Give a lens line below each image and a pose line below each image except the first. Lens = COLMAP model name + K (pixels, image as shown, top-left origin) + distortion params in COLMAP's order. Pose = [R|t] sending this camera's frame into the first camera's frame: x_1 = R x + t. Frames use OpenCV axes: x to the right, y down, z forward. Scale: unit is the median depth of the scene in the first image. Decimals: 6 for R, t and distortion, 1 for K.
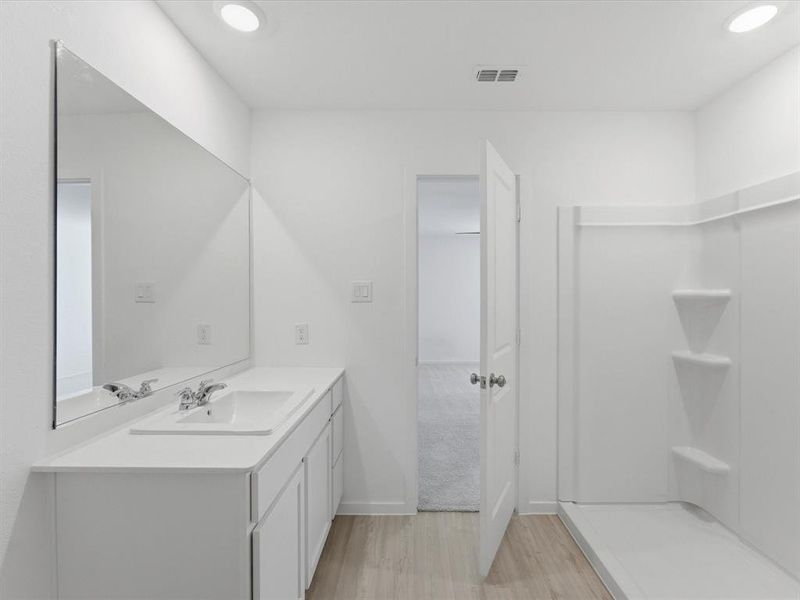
lens RADIAL K [[353.5, 0, 403.5], [0, 353.5, 296.6], [0, 0, 1]] dist [-0.010411, 0.000370]
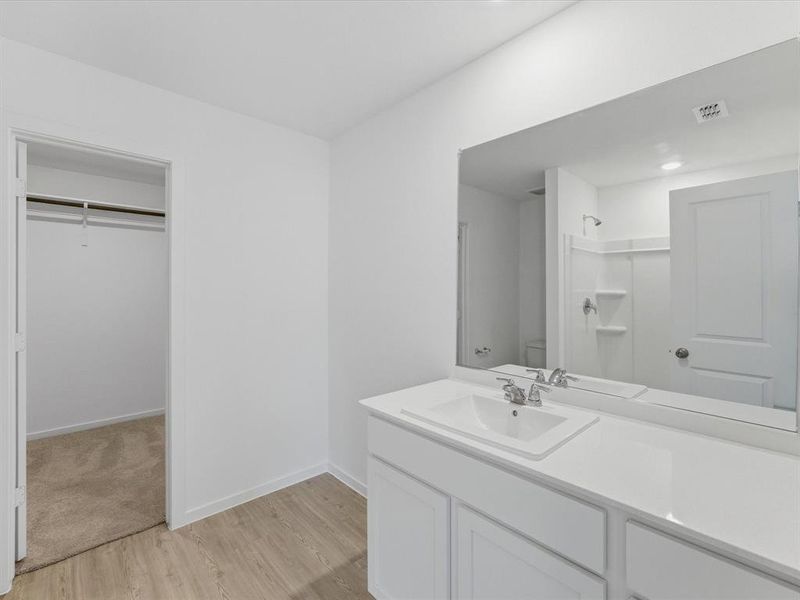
lens RADIAL K [[353.5, 0, 403.5], [0, 353.5, 296.6], [0, 0, 1]] dist [-0.010411, 0.000370]
pose [[0.707229, -0.001198, 0.706984, -1.208313], [-0.000712, 0.999997, 0.002406, 0.007426], [-0.706984, -0.002205, 0.707226, 0.481203]]
